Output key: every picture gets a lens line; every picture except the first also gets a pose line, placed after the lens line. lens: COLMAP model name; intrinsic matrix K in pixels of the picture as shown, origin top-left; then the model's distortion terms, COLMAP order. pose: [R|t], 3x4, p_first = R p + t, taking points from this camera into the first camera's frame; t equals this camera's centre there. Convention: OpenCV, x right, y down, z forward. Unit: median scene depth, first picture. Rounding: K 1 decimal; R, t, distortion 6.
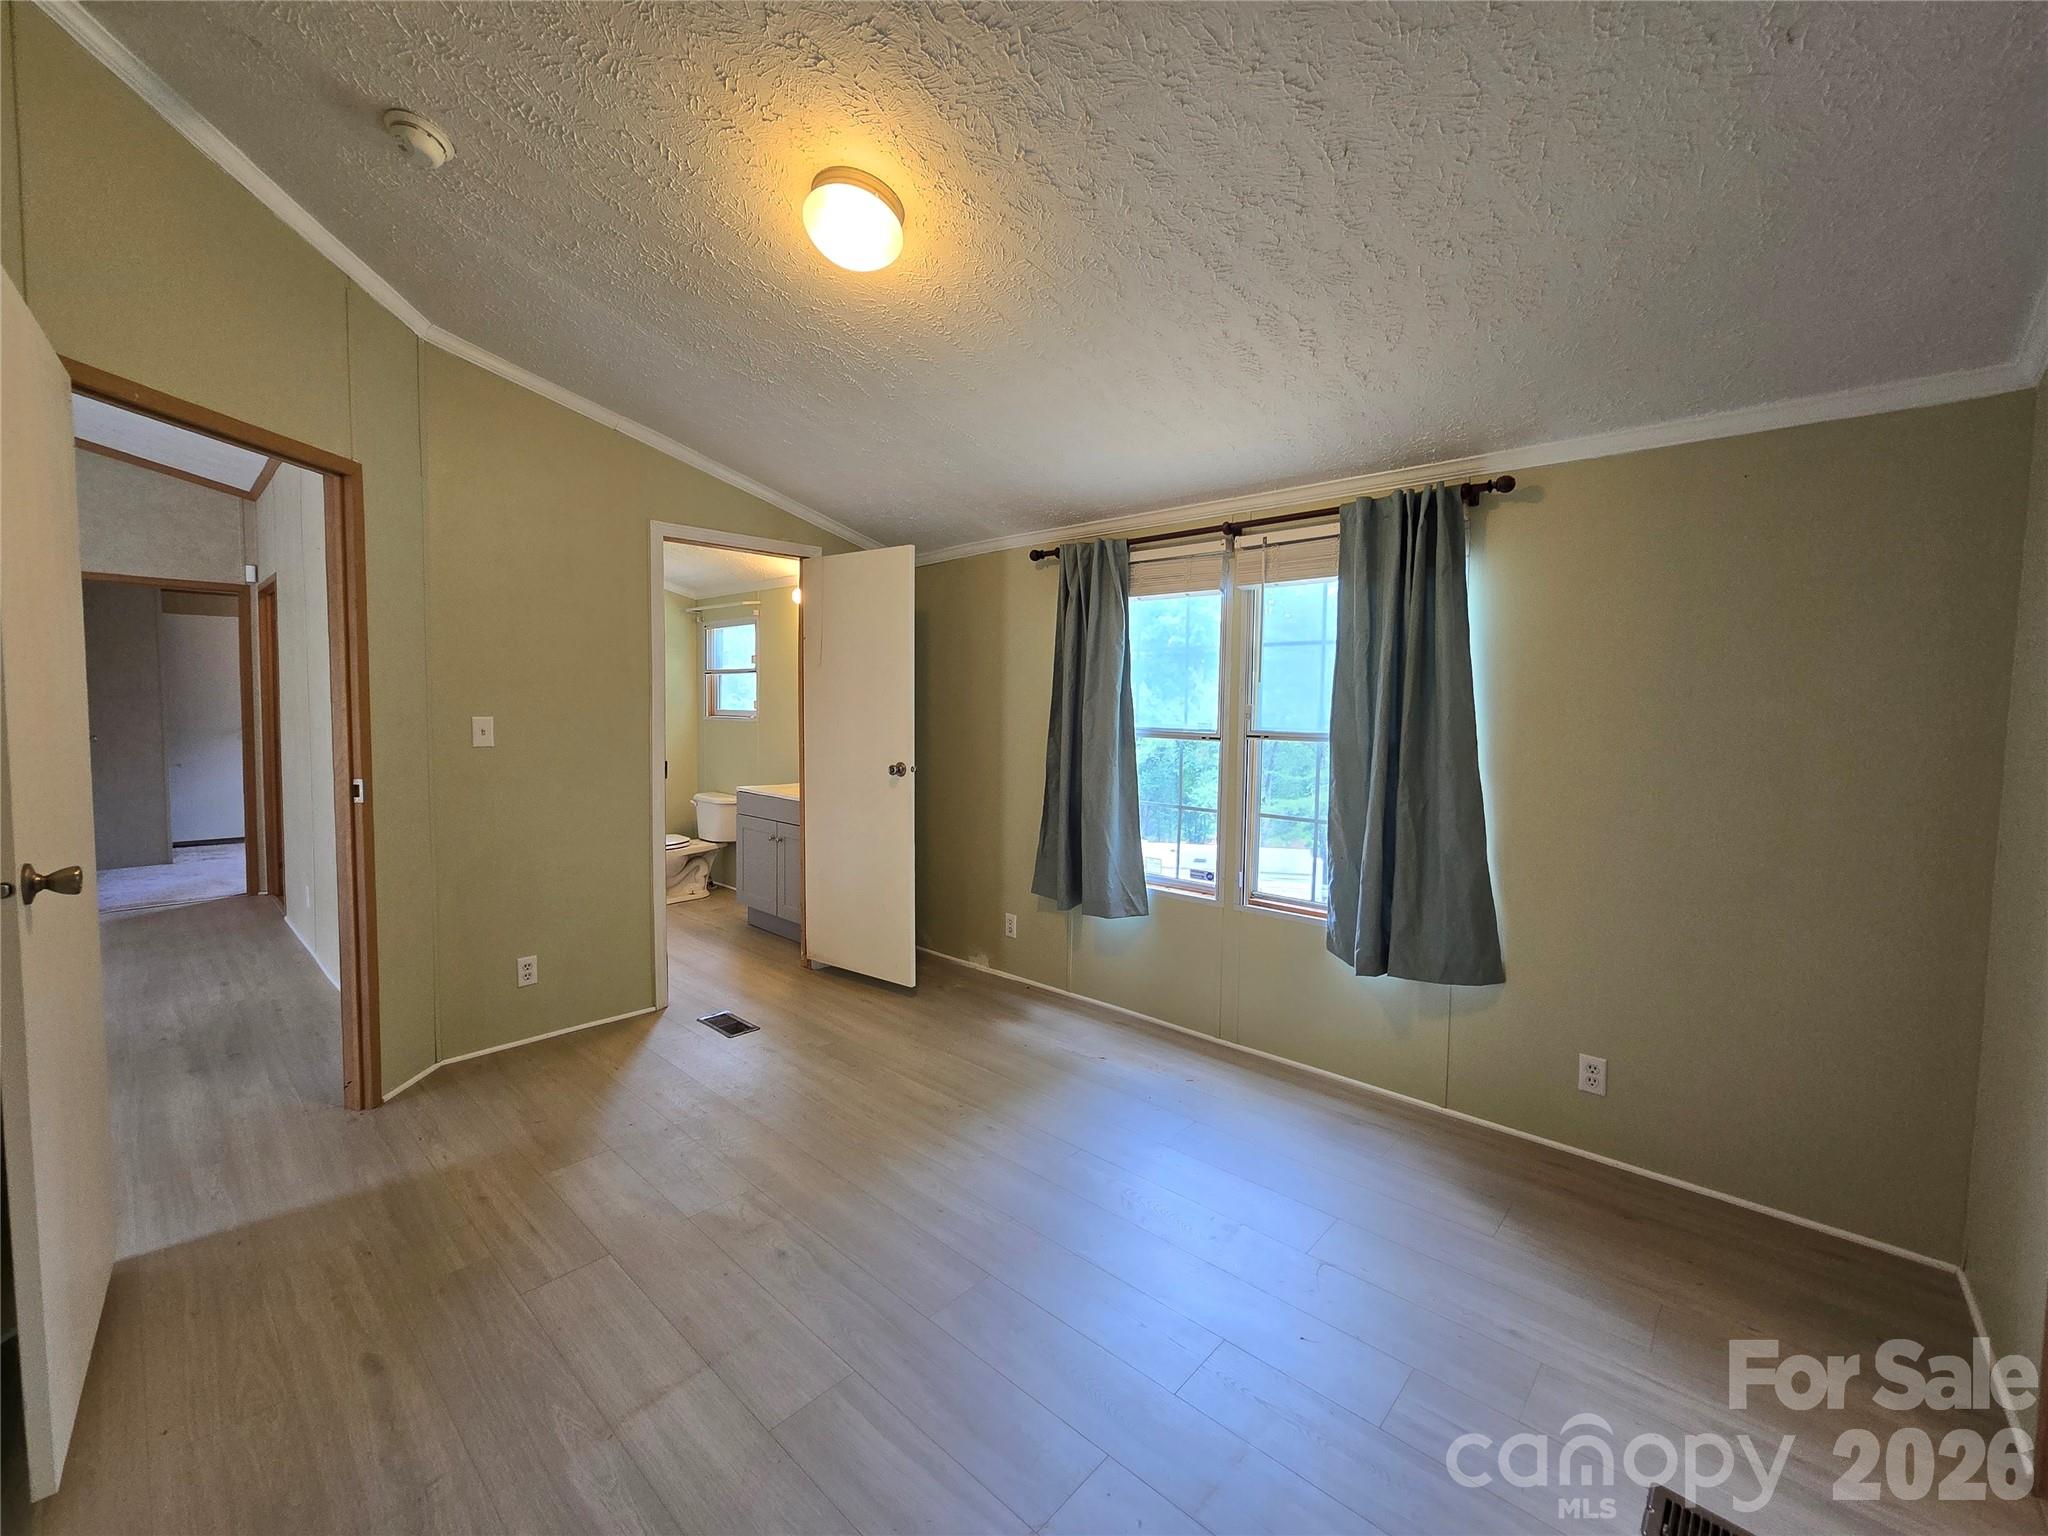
lens RADIAL K [[842.8, 0, 1024.5], [0, 842.8, 749.0], [0, 0, 1]] dist [-0.006293, -0.000392]
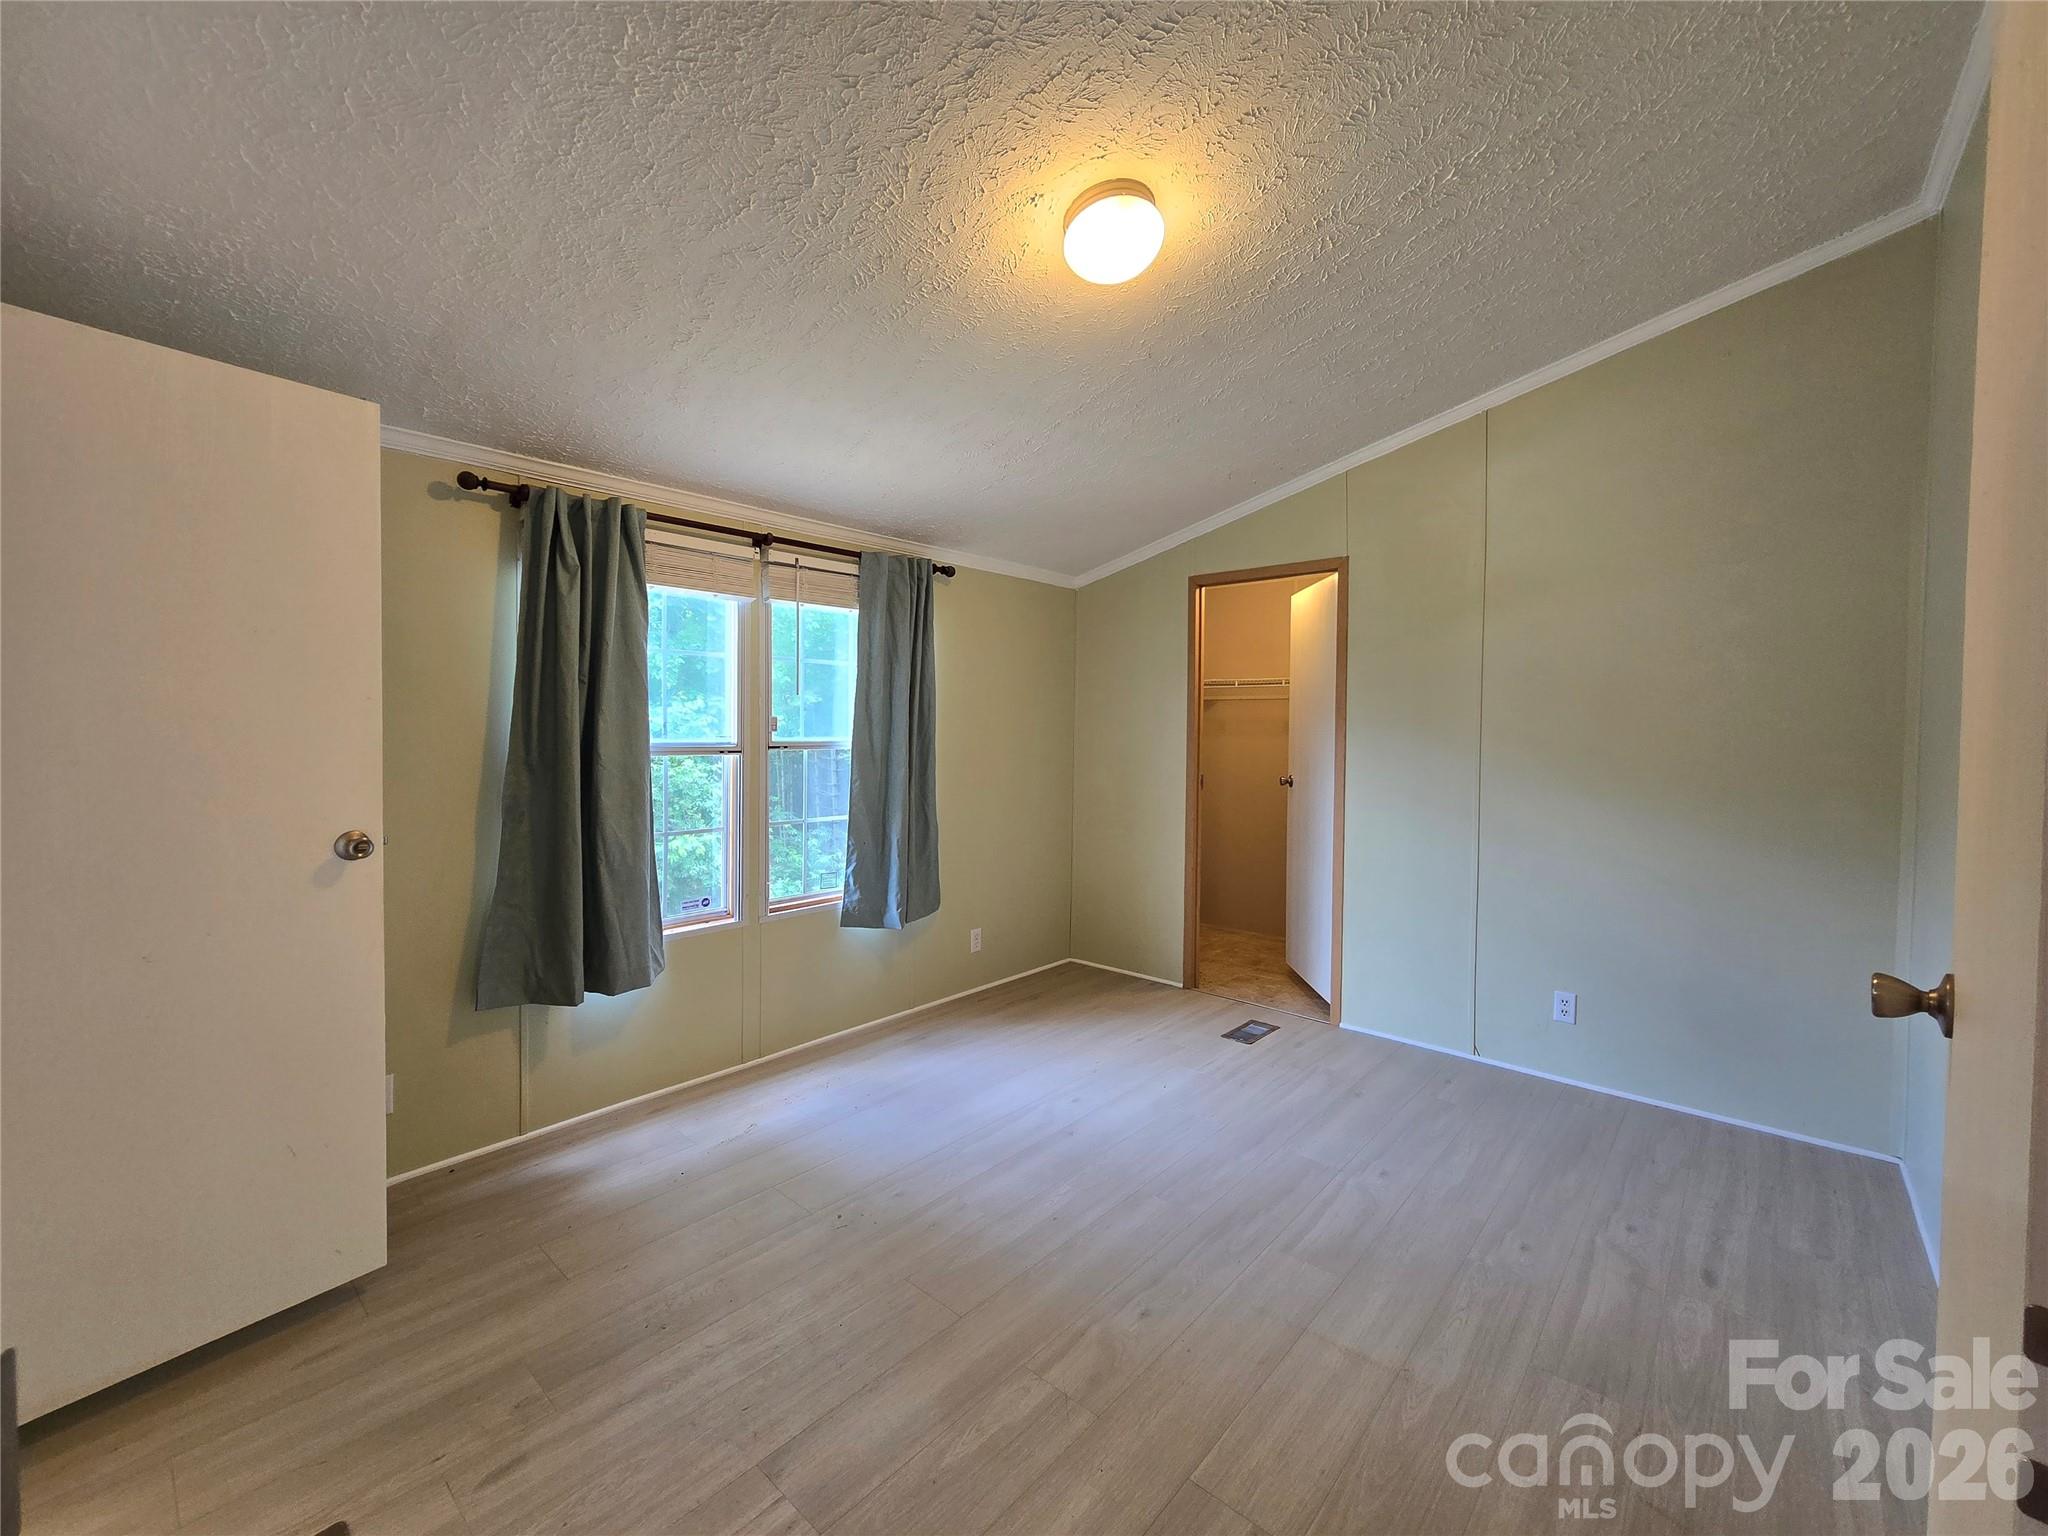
lens RADIAL K [[842.8, 0, 1024.5], [0, 842.8, 749.0], [0, 0, 1]] dist [-0.006293, -0.000392]
pose [[-0.019695, -0.039757, 0.999015, -0.739564], [0.045271, 0.998149, 0.040615, -0.039801], [-0.998781, 0.046026, -0.017859, 0.699111]]
